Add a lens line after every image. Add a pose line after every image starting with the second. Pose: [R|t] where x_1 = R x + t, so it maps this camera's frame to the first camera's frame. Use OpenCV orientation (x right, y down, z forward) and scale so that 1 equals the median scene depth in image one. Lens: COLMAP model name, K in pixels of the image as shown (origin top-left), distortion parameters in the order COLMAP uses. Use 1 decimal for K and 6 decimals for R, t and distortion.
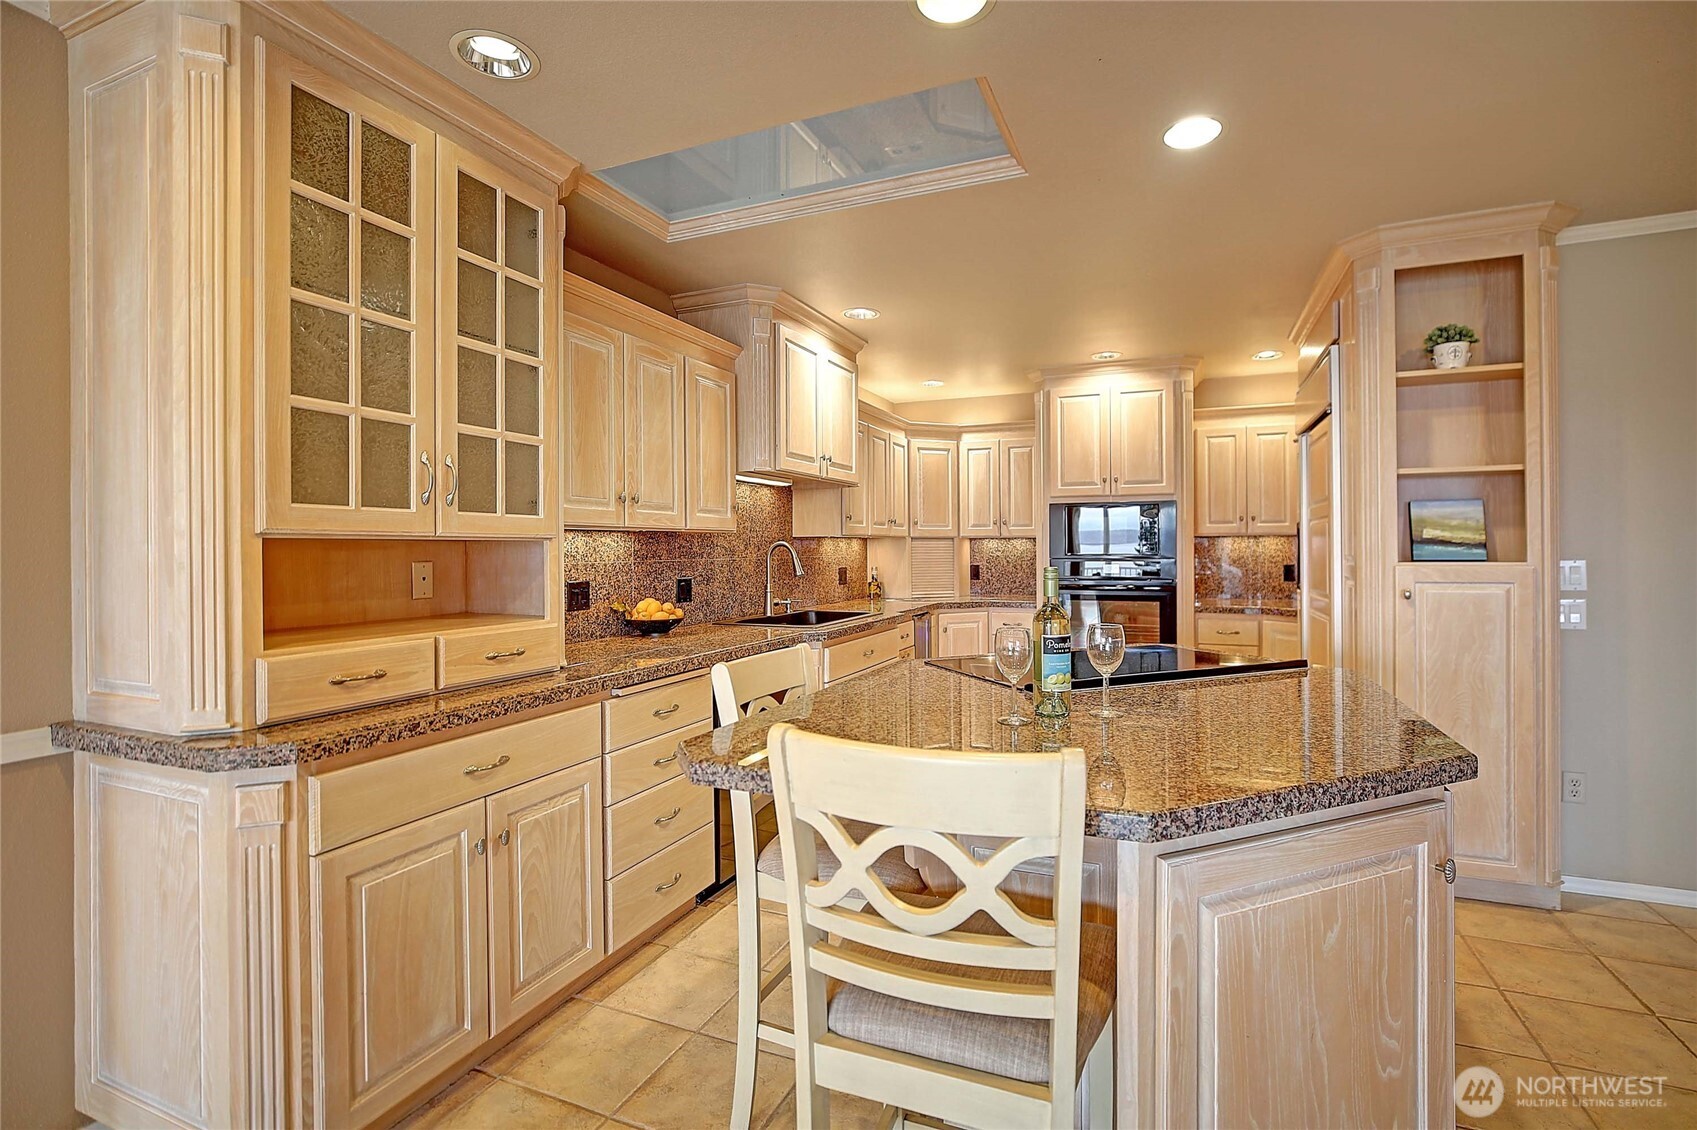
lens RADIAL K [[765.5, 0, 867.2], [0, 765.5, 547.8], [0, 0, 1]] dist [-0.000412, 0.000135]
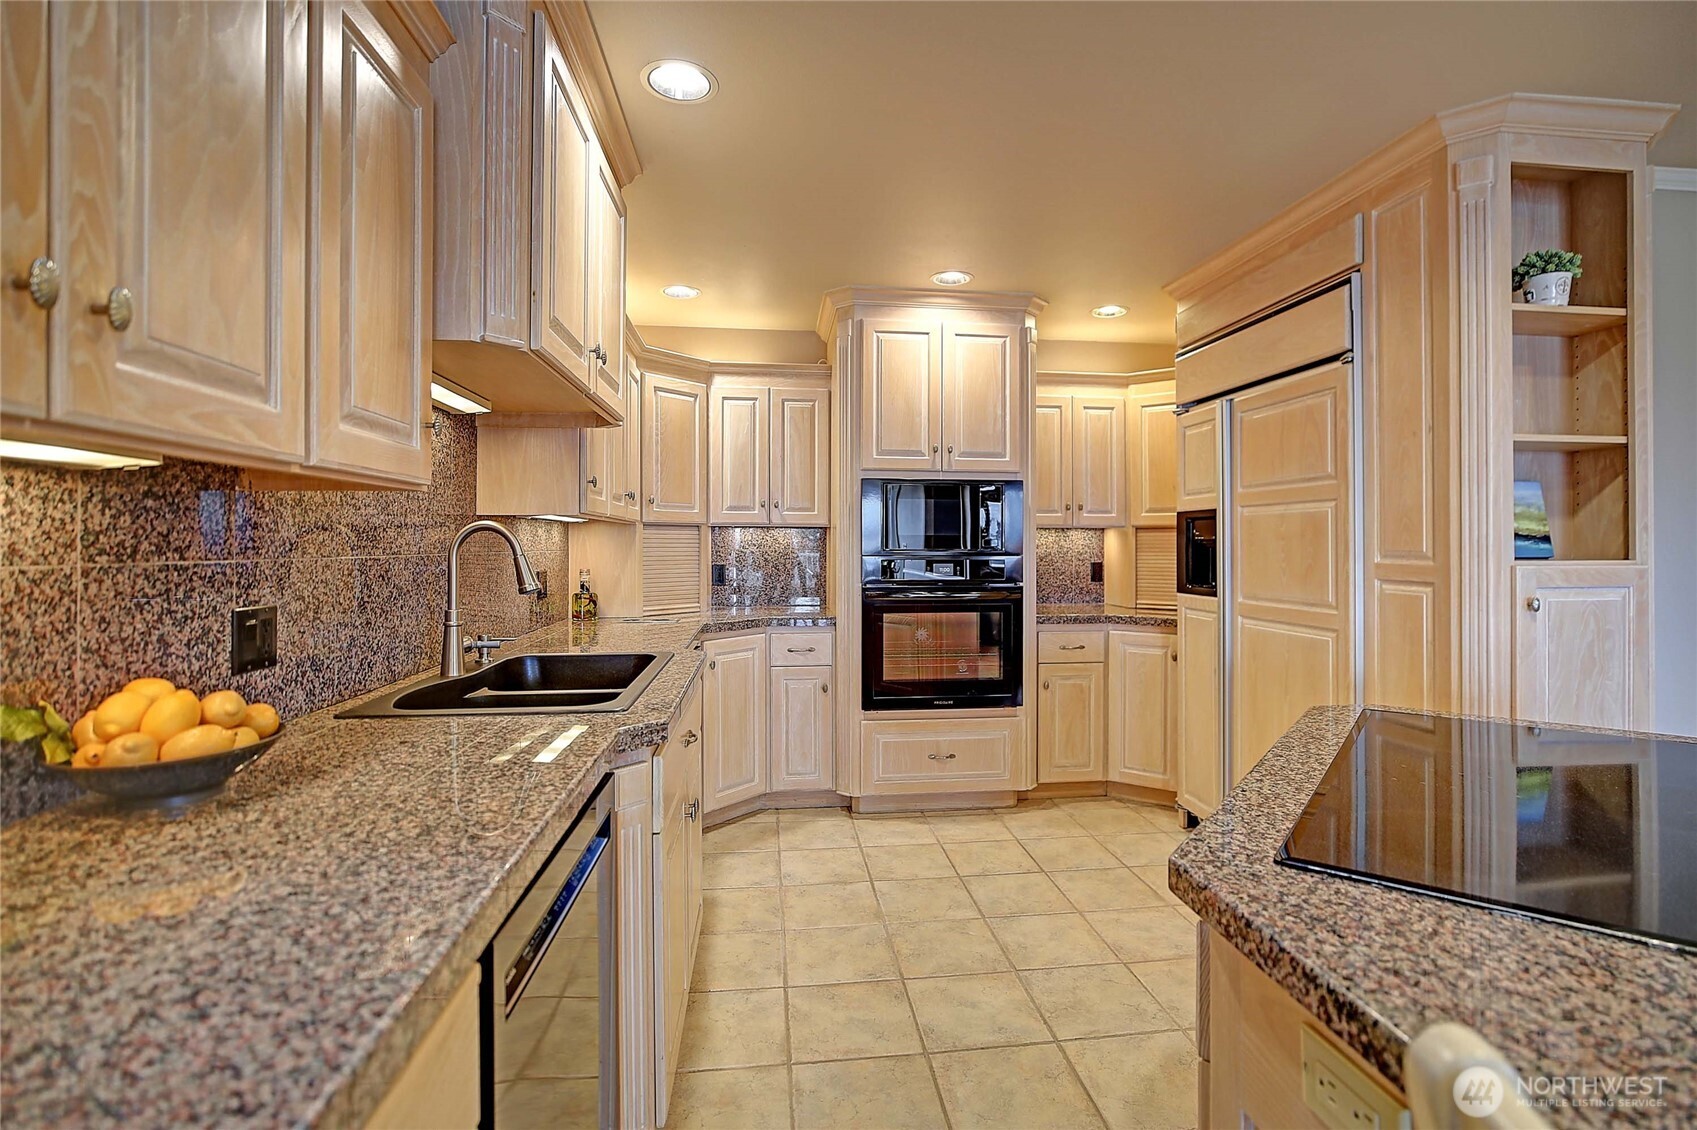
lens RADIAL K [[780.9, 0, 862.5], [0, 780.9, 535.9], [0, 0, 1]] dist [-0.016630, 0.000427]
pose [[0.871380, 0.012187, 0.490457, -0.118290], [-0.006782, 0.999895, -0.012796, 0.004966], [-0.490561, 0.007824, 0.871372, 0.371286]]
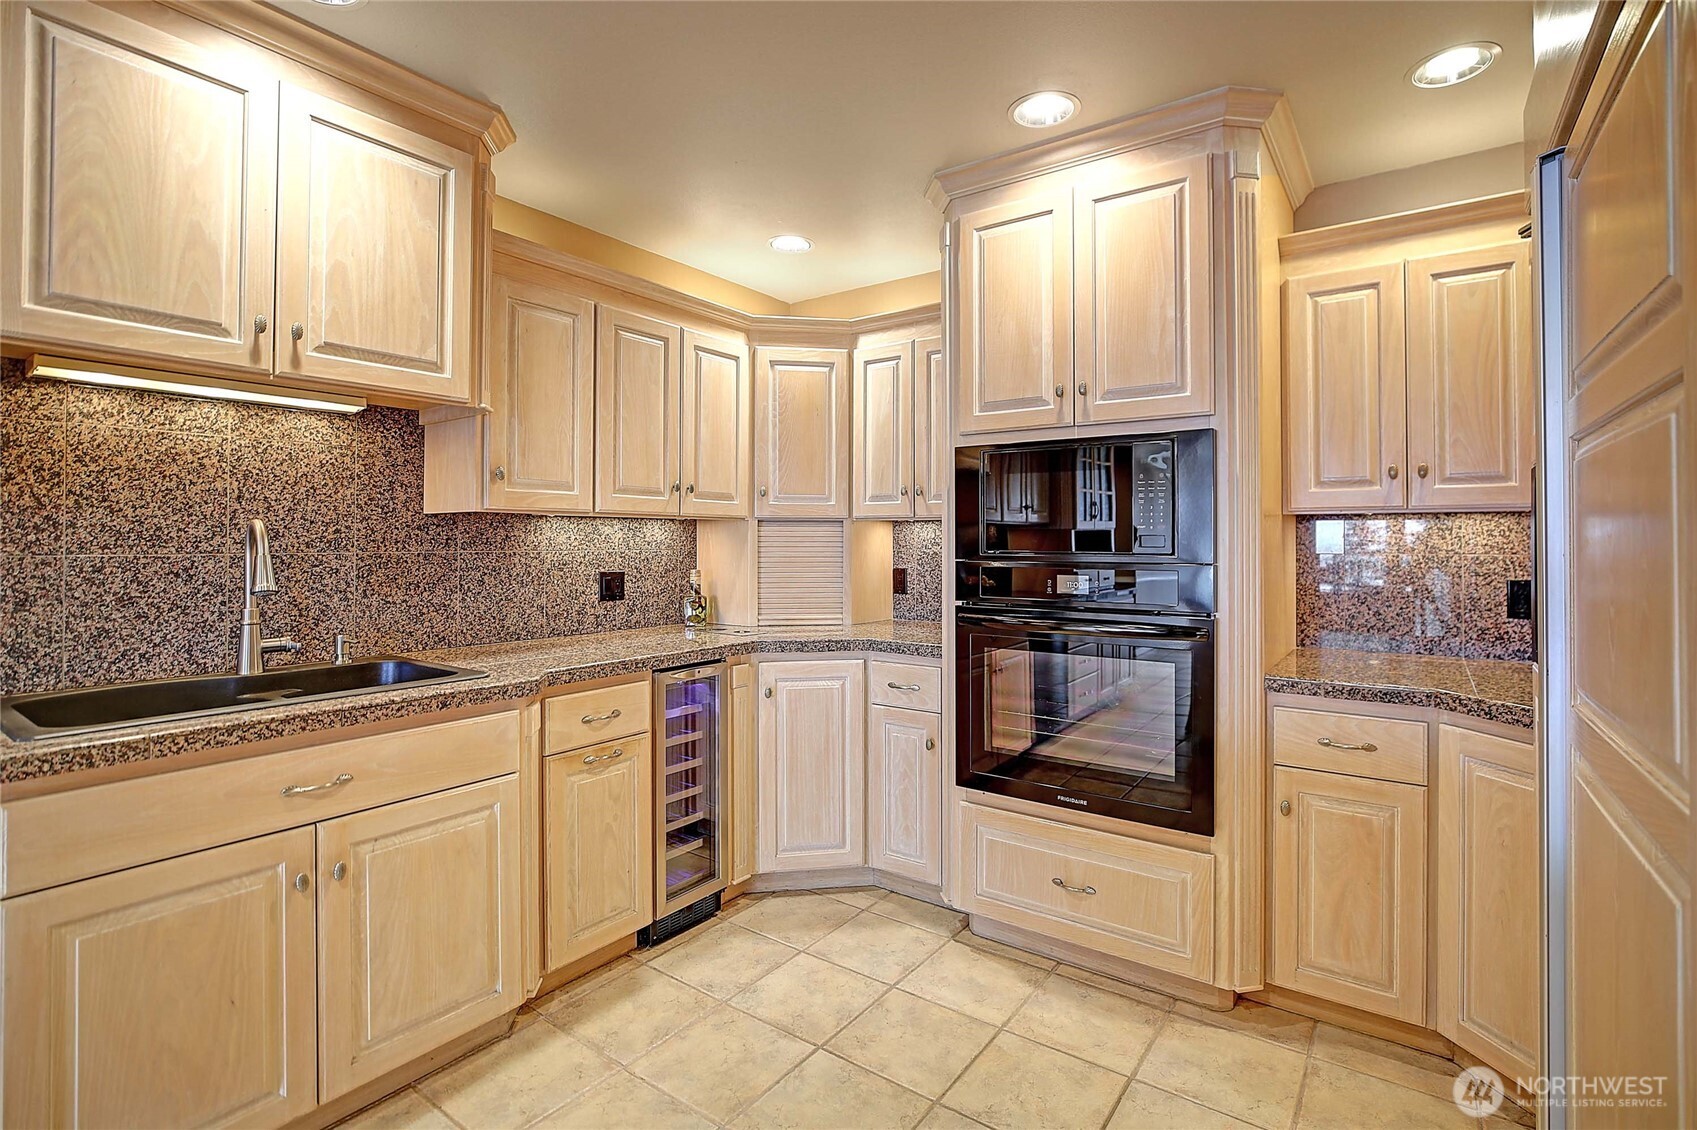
lens RADIAL K [[793.3, 0, 851.6], [0, 793.3, 533.1], [0, 0, 1]] dist [-0.014280, 0.000262]
pose [[0.974657, 0.004517, -0.223657, 0.289175], [-0.006452, 0.999948, -0.007919, 0.001191], [0.223609, 0.009161, 0.974636, 0.496438]]
